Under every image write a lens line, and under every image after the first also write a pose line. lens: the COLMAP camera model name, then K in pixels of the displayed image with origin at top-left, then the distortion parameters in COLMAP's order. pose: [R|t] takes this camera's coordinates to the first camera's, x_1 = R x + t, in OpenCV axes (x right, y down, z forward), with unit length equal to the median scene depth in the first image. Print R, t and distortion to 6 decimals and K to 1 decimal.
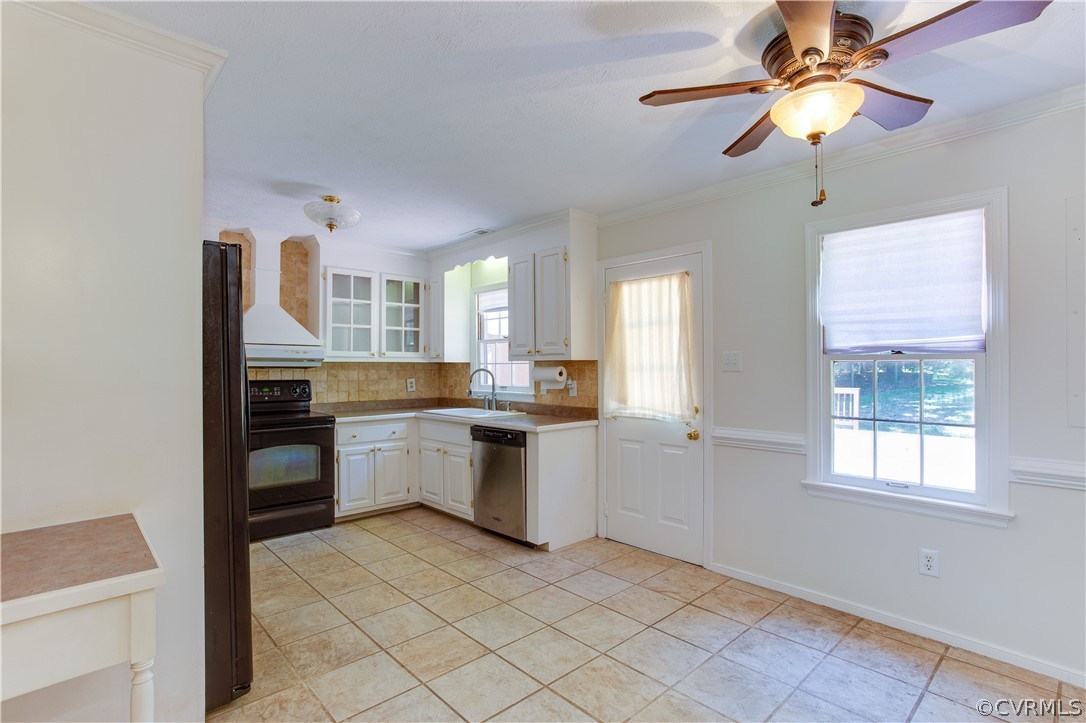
lens RADIAL K [[526.5, 0, 543.0], [0, 526.5, 361.5], [0, 0, 1]] dist [-0.077707, 0.046978]
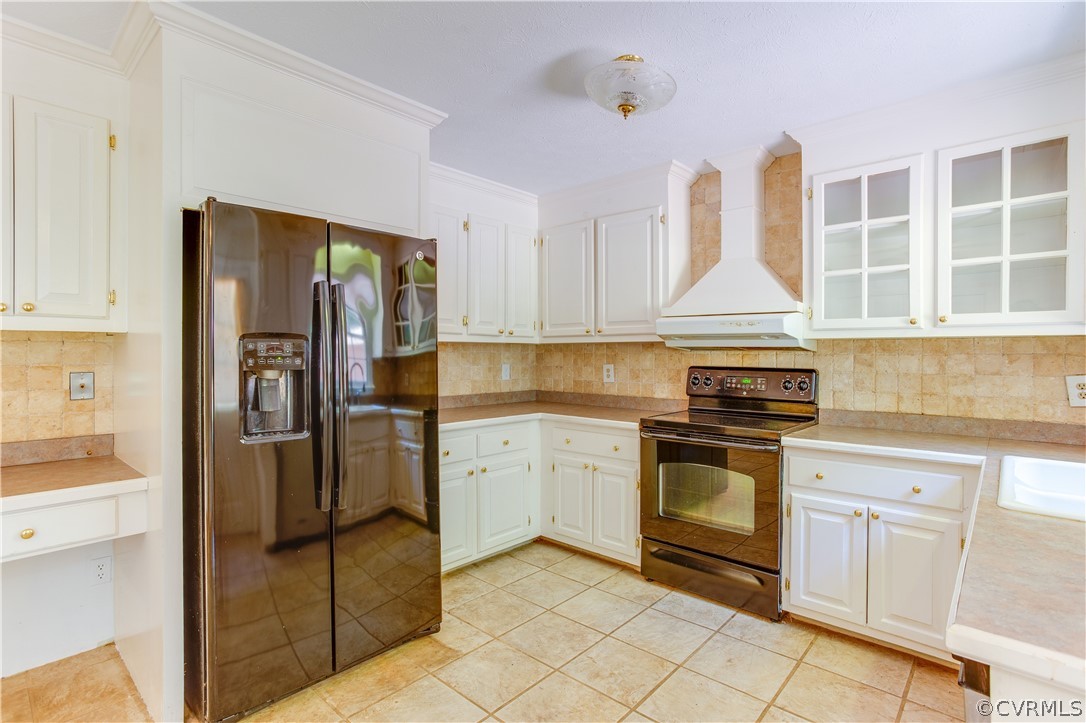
lens RADIAL K [[528.1, 0, 541.7], [0, 528.1, 351.2], [0, 0, 1]] dist [-0.048129, 0.026304]
pose [[0.089193, -0.000792, -0.996014, 0.183253], [0.007172, 0.999974, -0.000153, 0.016322], [0.995988, -0.007130, 0.089197, 0.852131]]
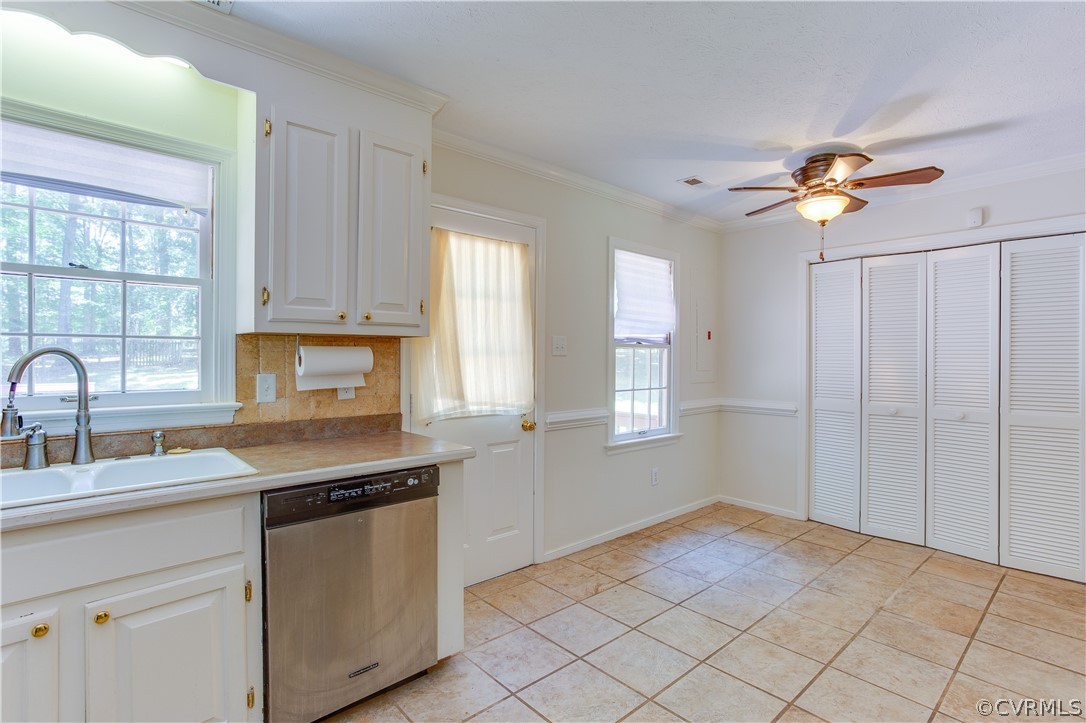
lens RADIAL K [[523.6, 0, 543.4], [0, 523.6, 359.2], [0, 0, 1]] dist [-0.048048, 0.029013]
pose [[0.015791, -0.000676, 0.999875, -0.620526], [-0.011682, 0.999931, 0.000860, 0.023589], [-0.999807, -0.011694, 0.015782, 0.952004]]
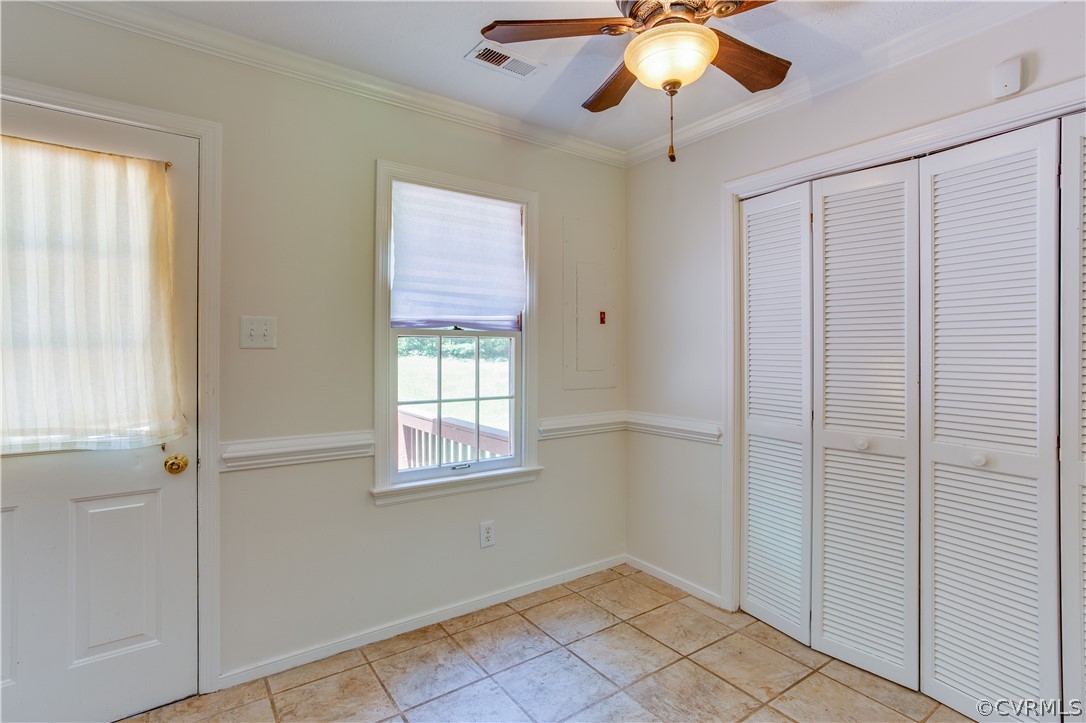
lens RADIAL K [[528.1, 0, 541.7], [0, 528.1, 351.2], [0, 0, 1]] dist [-0.048129, 0.026304]
pose [[0.125052, 0.003734, 0.992143, -0.202001], [-0.009313, 0.999953, -0.002590, 0.019567], [-0.992106, -0.008916, 0.125081, 0.547898]]
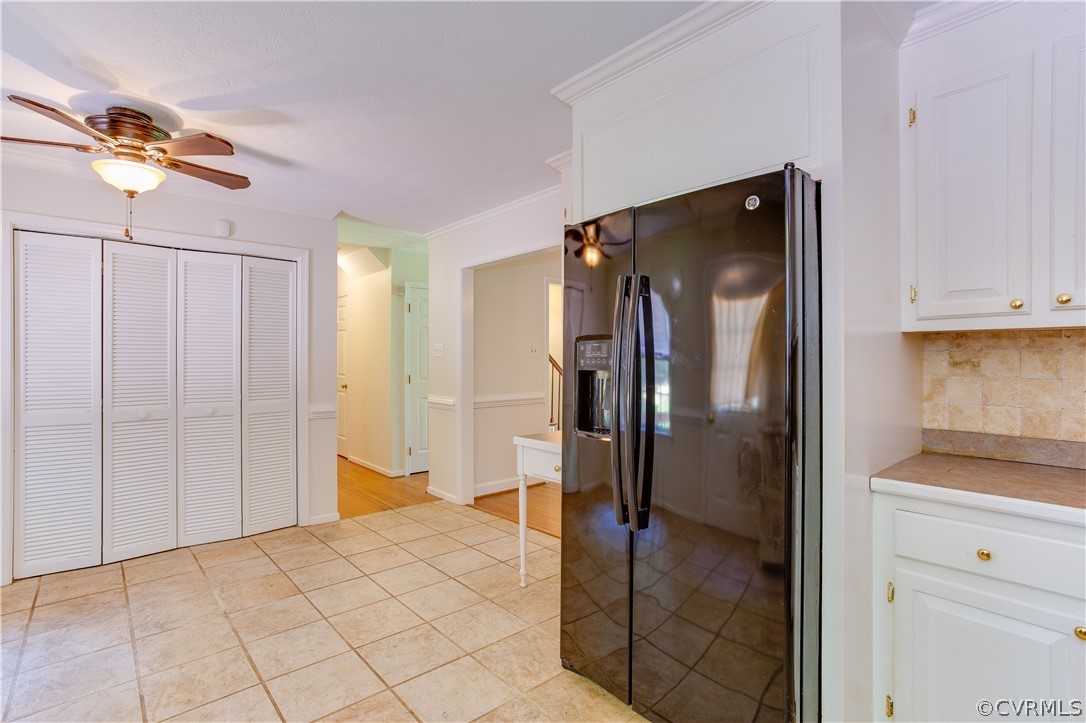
lens RADIAL K [[523.6, 0, 543.4], [0, 523.6, 359.2], [0, 0, 1]] dist [-0.048048, 0.029013]
pose [[-0.999573, 0.004561, 0.028846, -0.335179], [0.004489, 0.999987, -0.002558, 0.023023], [-0.028858, -0.002428, -0.999581, 1.192416]]
